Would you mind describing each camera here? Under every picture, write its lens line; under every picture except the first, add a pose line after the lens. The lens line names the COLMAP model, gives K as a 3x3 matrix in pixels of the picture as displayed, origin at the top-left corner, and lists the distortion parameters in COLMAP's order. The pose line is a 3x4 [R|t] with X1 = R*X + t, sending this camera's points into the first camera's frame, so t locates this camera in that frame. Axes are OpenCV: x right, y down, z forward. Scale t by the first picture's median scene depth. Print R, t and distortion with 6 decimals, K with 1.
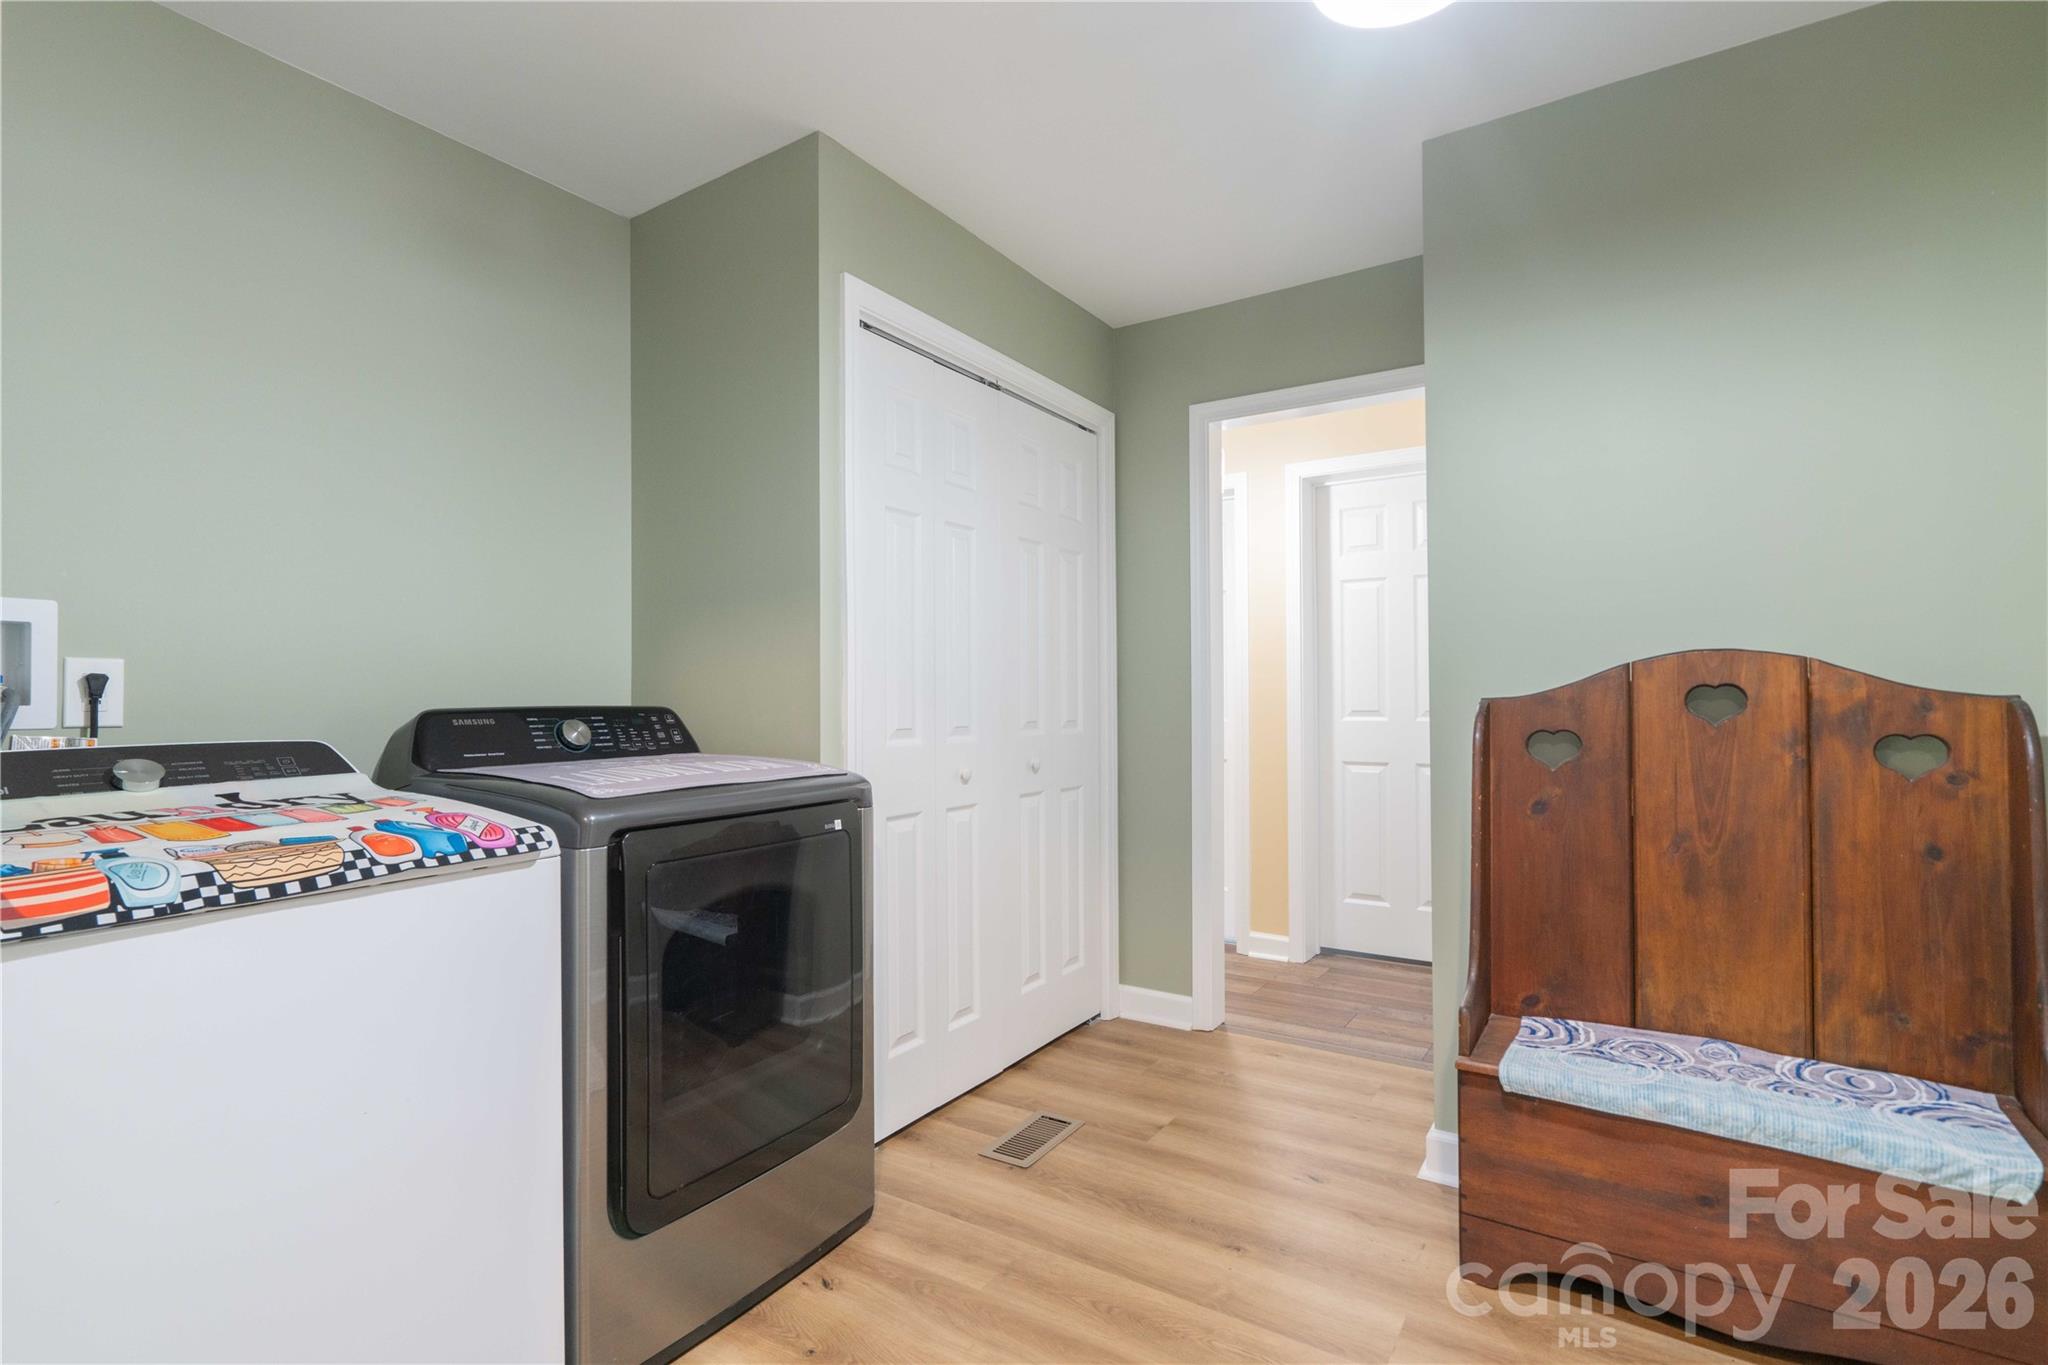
lens RADIAL K [[932.3, 0, 1033.3], [0, 932.3, 689.0], [0, 0, 1]] dist [-0.002900, -0.000534]
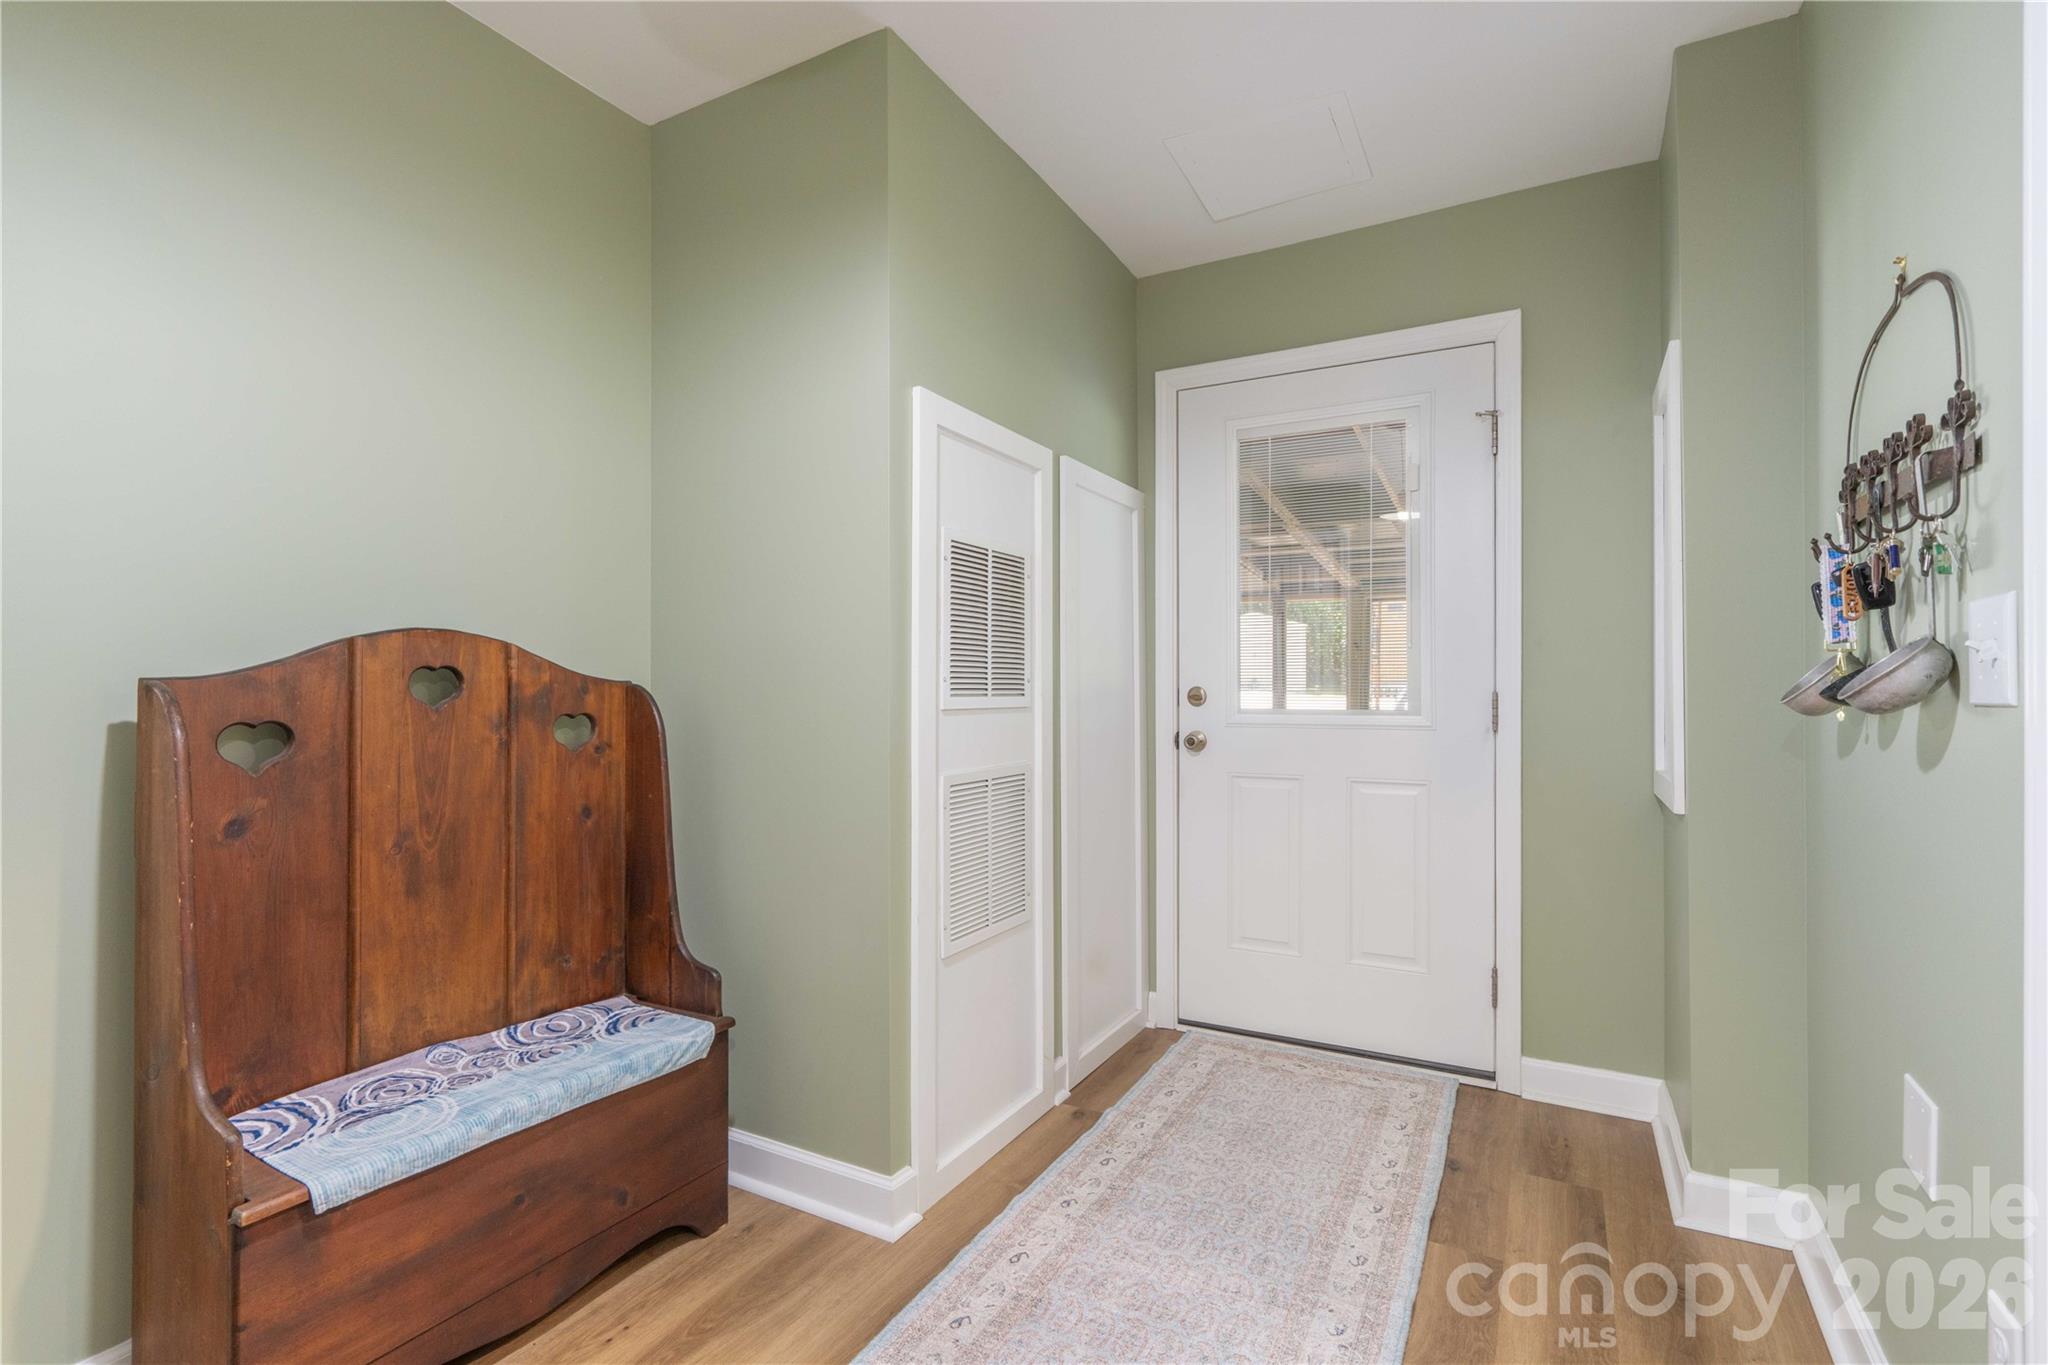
lens RADIAL K [[932.3, 0, 1033.3], [0, 932.3, 689.0], [0, 0, 1]] dist [-0.002900, -0.000534]
pose [[-0.048241, 0.002532, 0.998833, -0.241014], [-0.014872, 0.999884, -0.003253, 0.012500], [-0.998725, -0.015012, -0.048198, 0.461975]]
